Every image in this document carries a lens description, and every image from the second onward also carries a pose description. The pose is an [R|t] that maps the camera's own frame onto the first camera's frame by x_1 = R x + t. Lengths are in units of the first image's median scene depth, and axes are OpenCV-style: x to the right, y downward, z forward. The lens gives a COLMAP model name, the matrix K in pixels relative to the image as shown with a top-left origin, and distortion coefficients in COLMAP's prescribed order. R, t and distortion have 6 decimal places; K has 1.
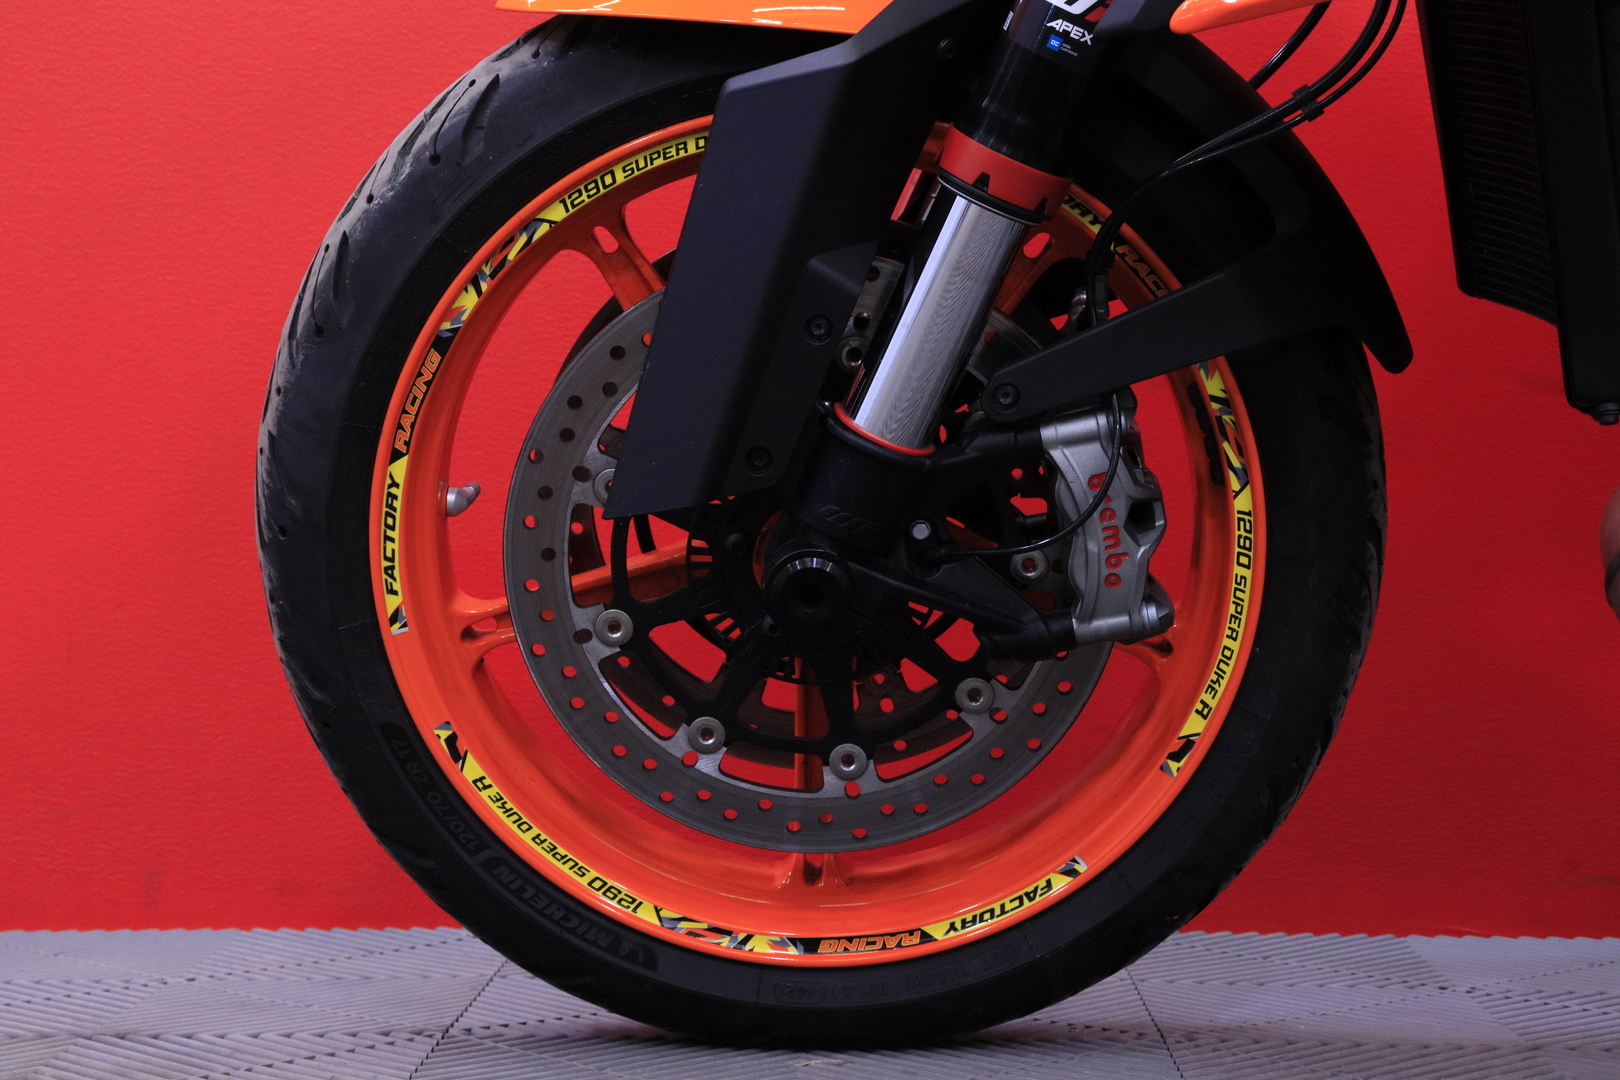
lens RADIAL K [[3024.7, 0, 808.9], [0, 3024.7, 567.3], [0, 0, 1]] dist [0.165668, 0.143375]
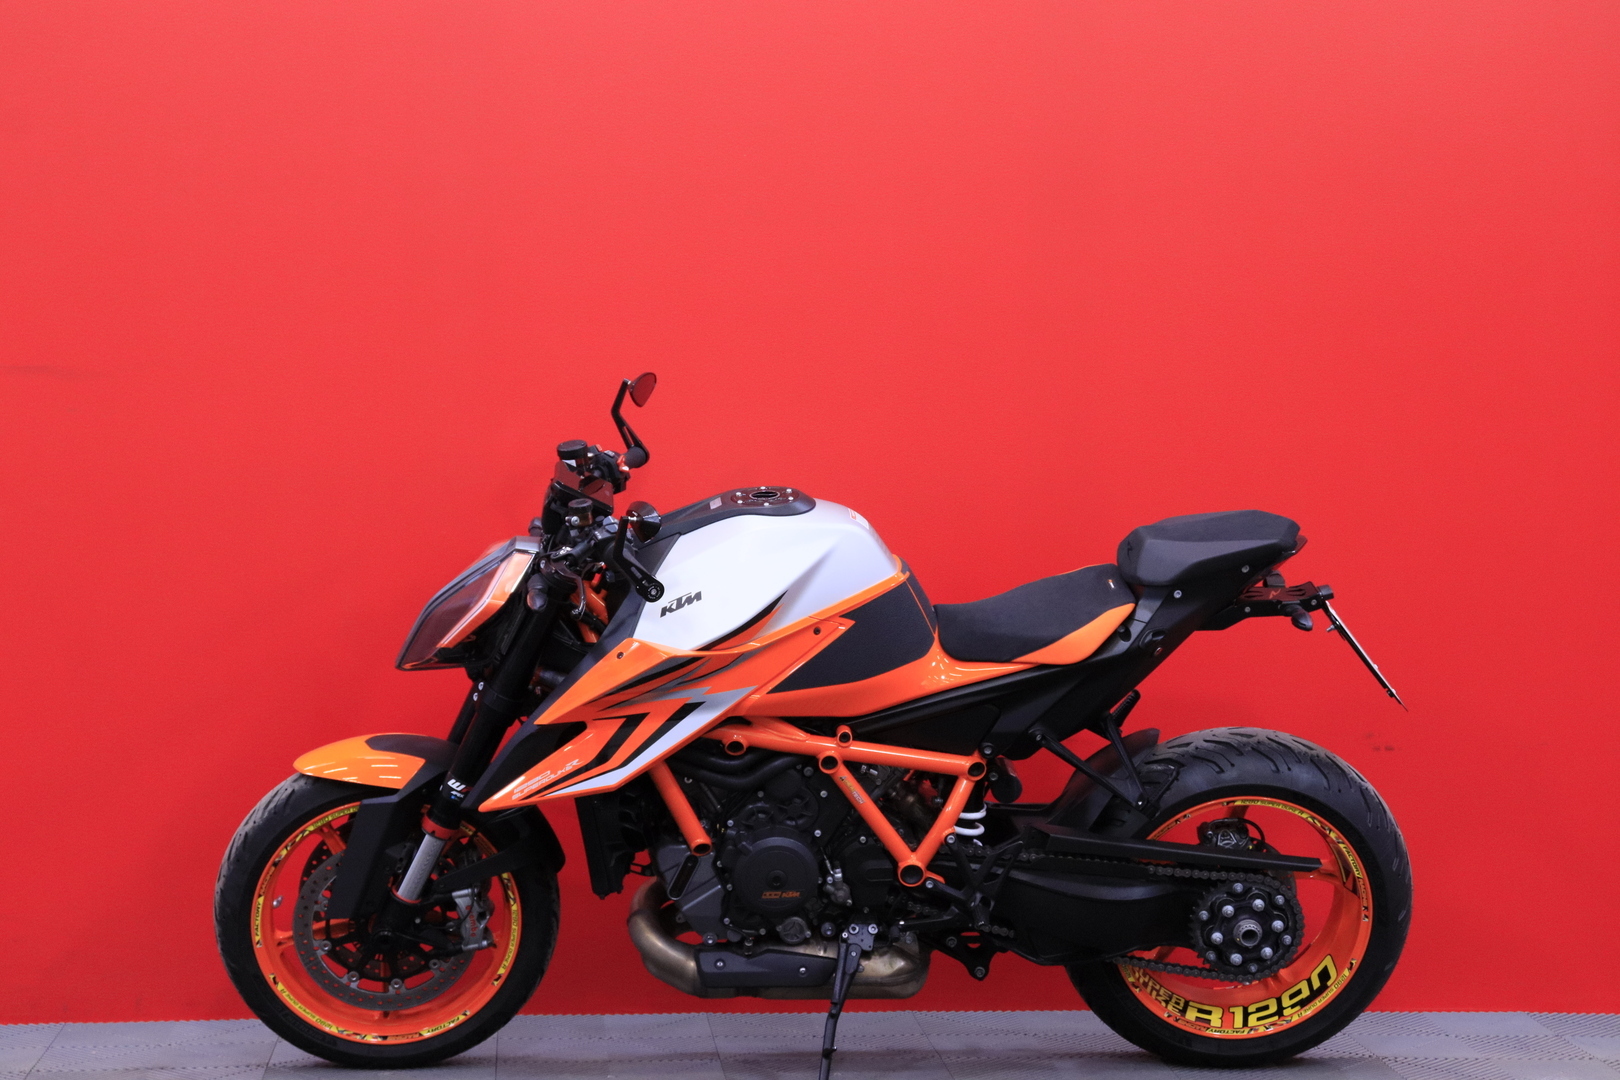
lens RADIAL K [[3029.9, 0, 810.0], [0, 3029.9, 540.0], [0, 0, 1]] dist [0.282874, 0.128853]
pose [[0.994006, 0.008226, 0.109011, 0.094070], [-0.011180, 0.999586, 0.026513, -0.521835], [-0.108748, -0.027573, 0.993687, -2.403708]]
